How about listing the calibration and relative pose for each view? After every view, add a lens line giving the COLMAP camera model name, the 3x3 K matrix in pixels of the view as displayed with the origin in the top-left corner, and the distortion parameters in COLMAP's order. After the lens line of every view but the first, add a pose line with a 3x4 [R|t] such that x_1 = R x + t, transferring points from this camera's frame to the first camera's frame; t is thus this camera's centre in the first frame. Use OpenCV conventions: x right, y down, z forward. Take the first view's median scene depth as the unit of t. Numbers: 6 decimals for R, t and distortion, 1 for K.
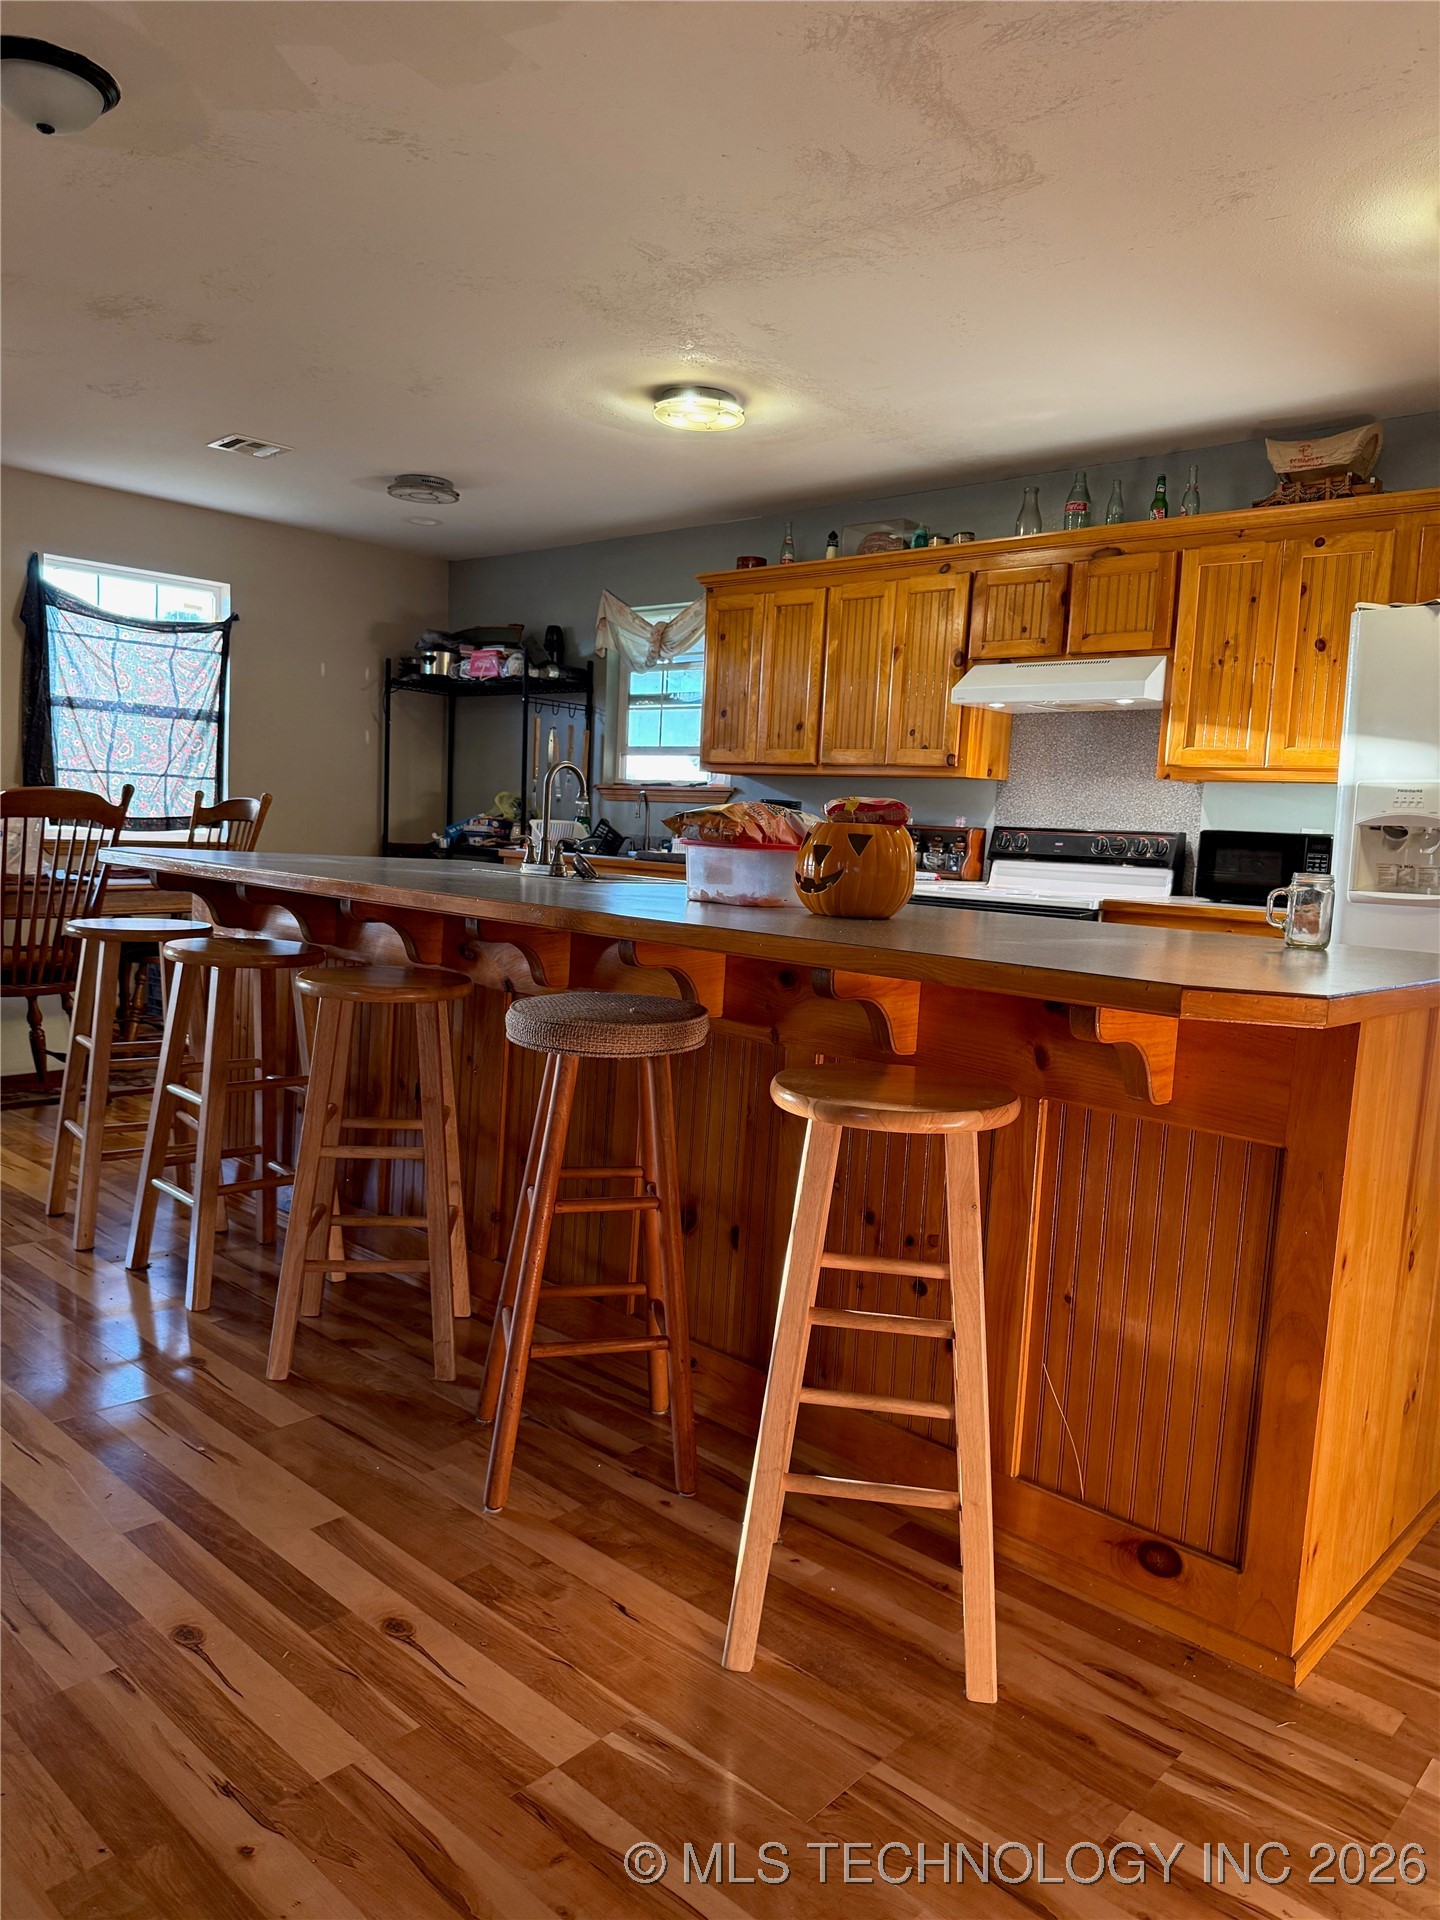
lens RADIAL K [[1347.4, 0, 736.5], [0, 1347.4, 966.3], [0, 0, 1]] dist [0.089290, -0.128986]
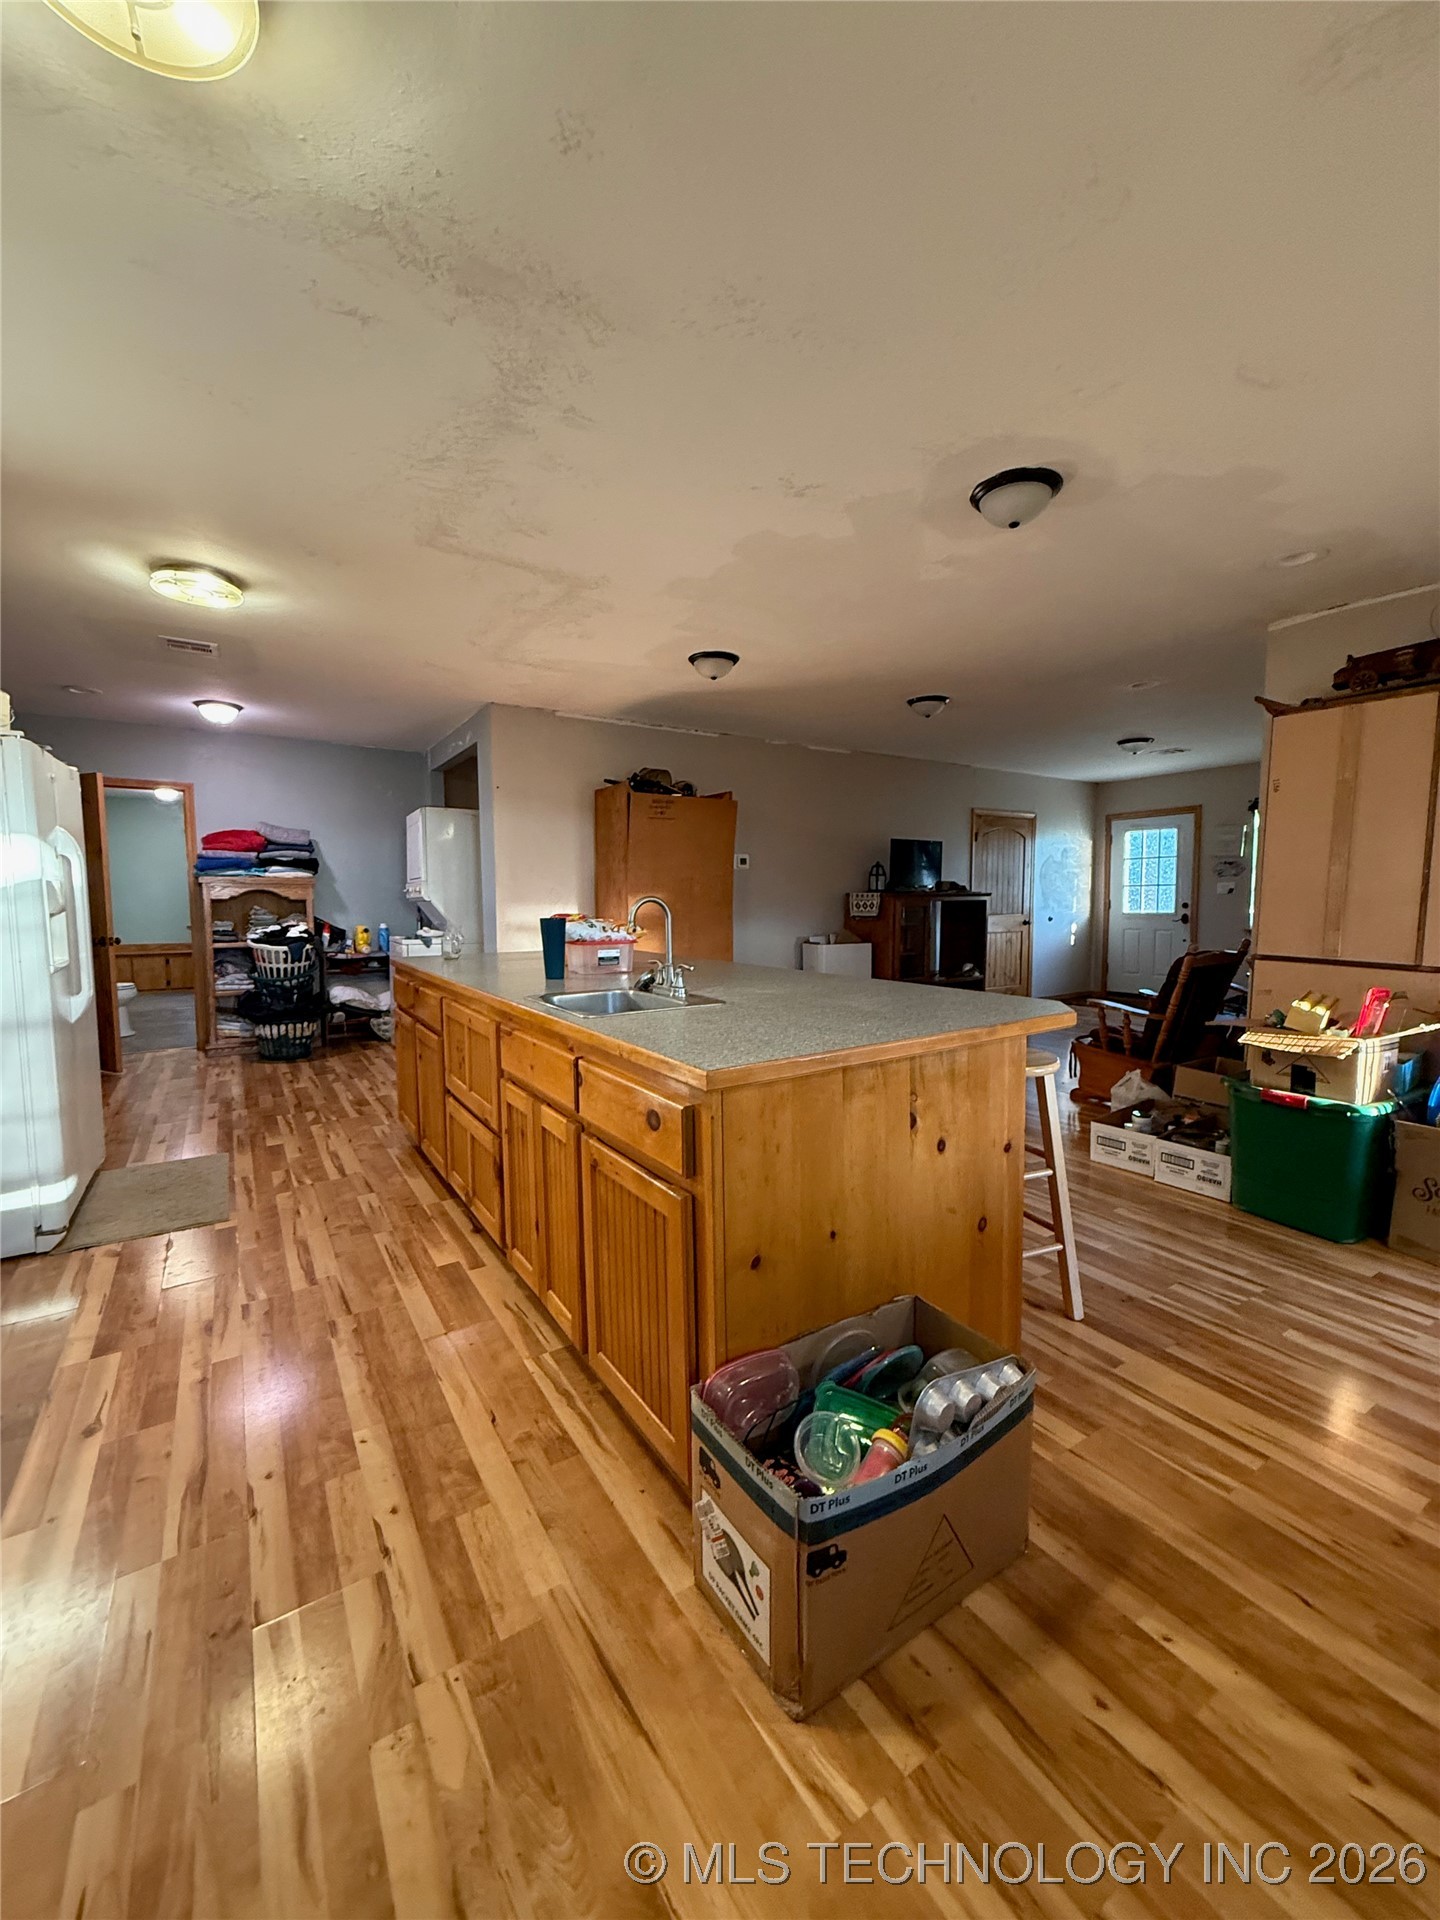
lens RADIAL K [[764.5, 0, 717.3], [0, 764.5, 957.9], [0, 0, 1]] dist [-0.000105, 0.000195]
pose [[-0.962535, -0.071735, 0.261495, -0.244135], [-0.020559, 0.980902, 0.193412, -0.157472], [-0.270375, 0.180789, -0.945628, 1.115197]]
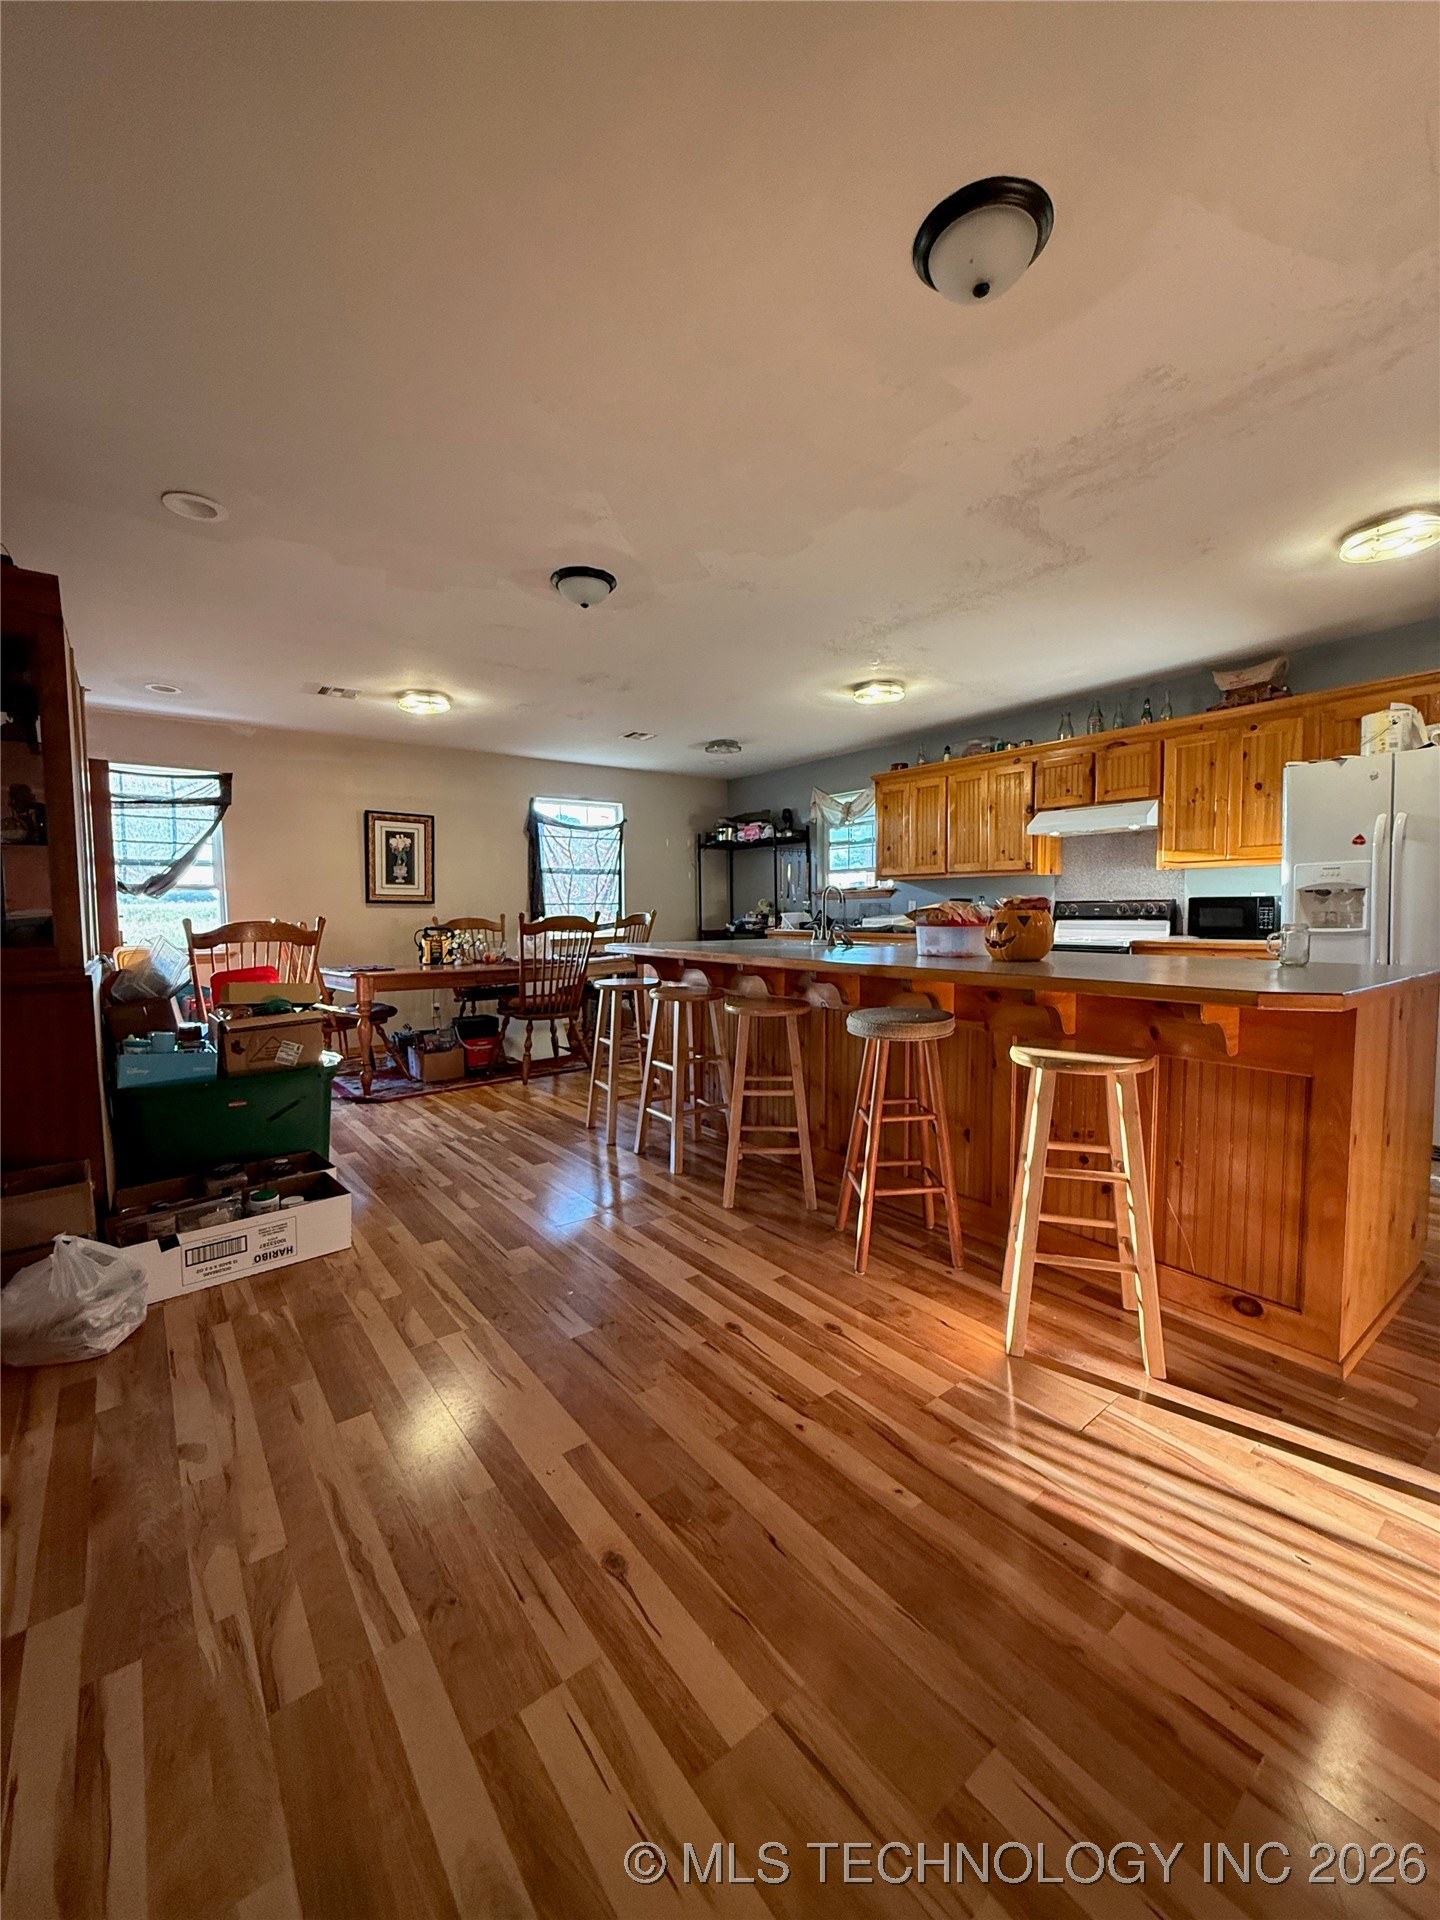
lens RADIAL K [[764.5, 0, 717.3], [0, 764.5, 957.9], [0, 0, 1]] dist [-0.000105, 0.000195]
pose [[0.981363, -0.052297, -0.184909, -0.064135], [0.044603, 0.997967, -0.045529, -0.005455], [0.186914, 0.036433, 0.981700, -0.055574]]
